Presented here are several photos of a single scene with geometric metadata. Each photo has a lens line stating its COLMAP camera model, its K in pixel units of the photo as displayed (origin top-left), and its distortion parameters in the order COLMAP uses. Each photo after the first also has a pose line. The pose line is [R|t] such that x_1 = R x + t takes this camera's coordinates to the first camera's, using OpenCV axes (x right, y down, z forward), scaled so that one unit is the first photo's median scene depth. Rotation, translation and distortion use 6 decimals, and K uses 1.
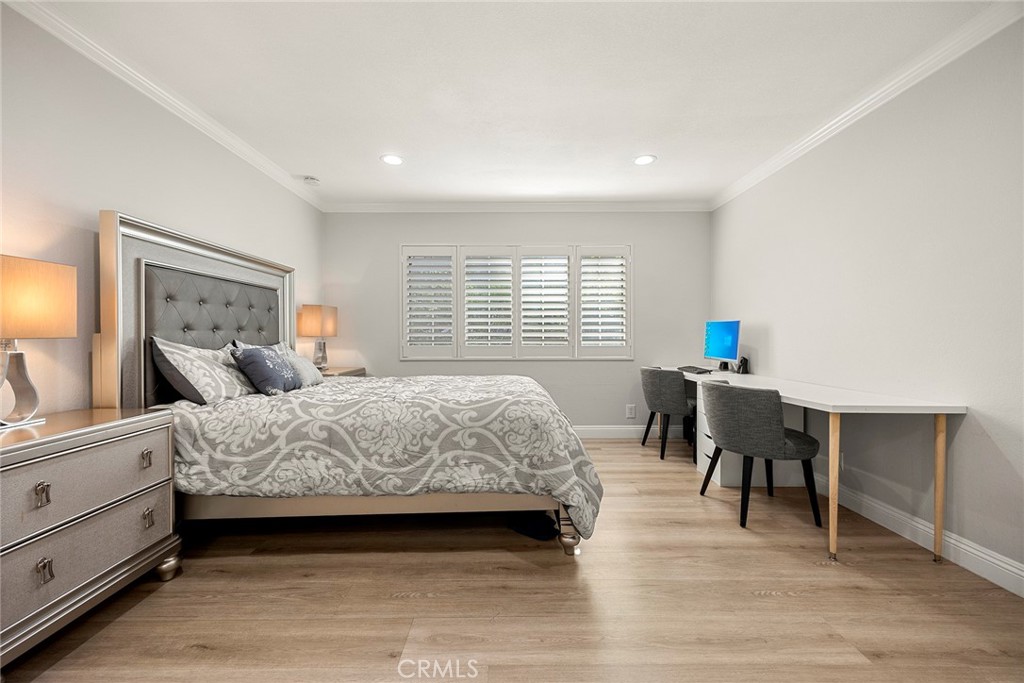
lens RADIAL K [[396.6, 0, 508.9], [0, 396.6, 338.8], [0, 0, 1]] dist [0.000465, -0.001582]
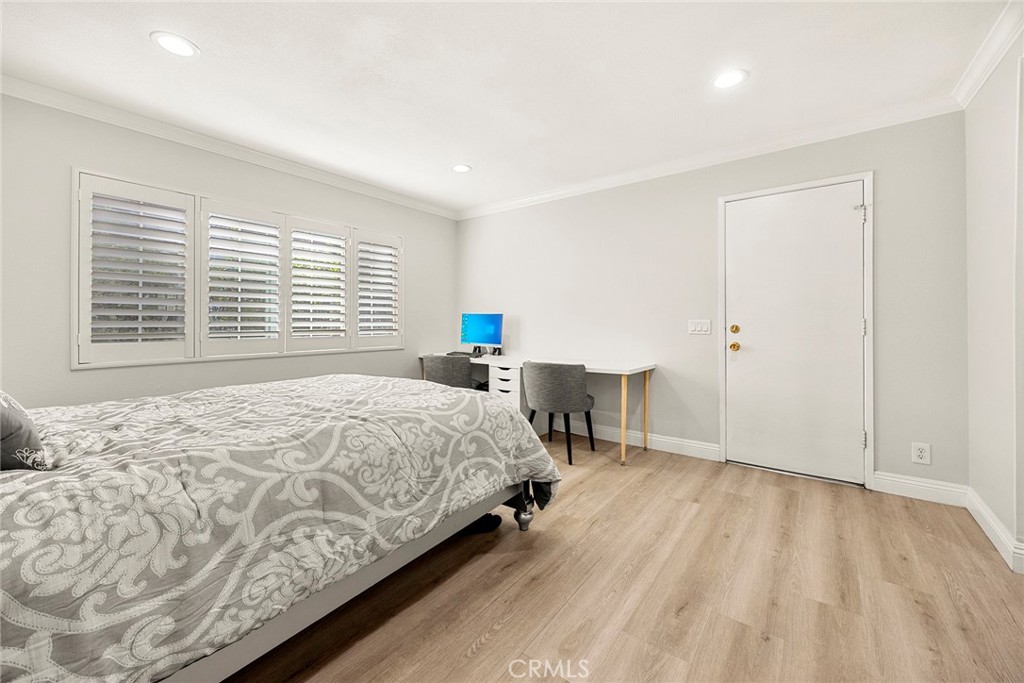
lens RADIAL K [[396.6, 0, 494.6], [0, 396.6, 322.0], [0, 0, 1]] dist [0.000465, -0.001582]
pose [[0.633846, -0.000230, 0.773459, -0.768423], [0.005160, 0.999979, -0.003931, -0.024826], [-0.773442, 0.006483, 0.633834, 0.383802]]
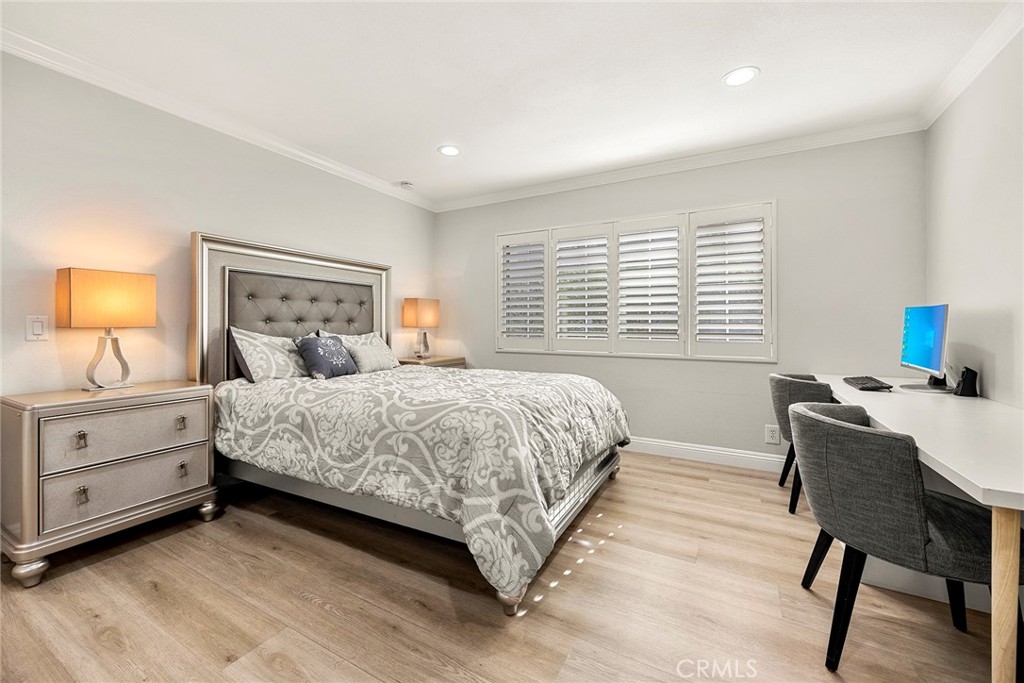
lens RADIAL K [[396.6, 0, 504.9], [0, 396.6, 327.0], [0, 0, 1]] dist [0.000465, -0.001582]
pose [[0.875864, 0.006612, -0.482513, 0.531756], [-0.009082, 0.999955, -0.002784, -0.010060], [0.482473, 0.006821, 0.875884, 0.331695]]
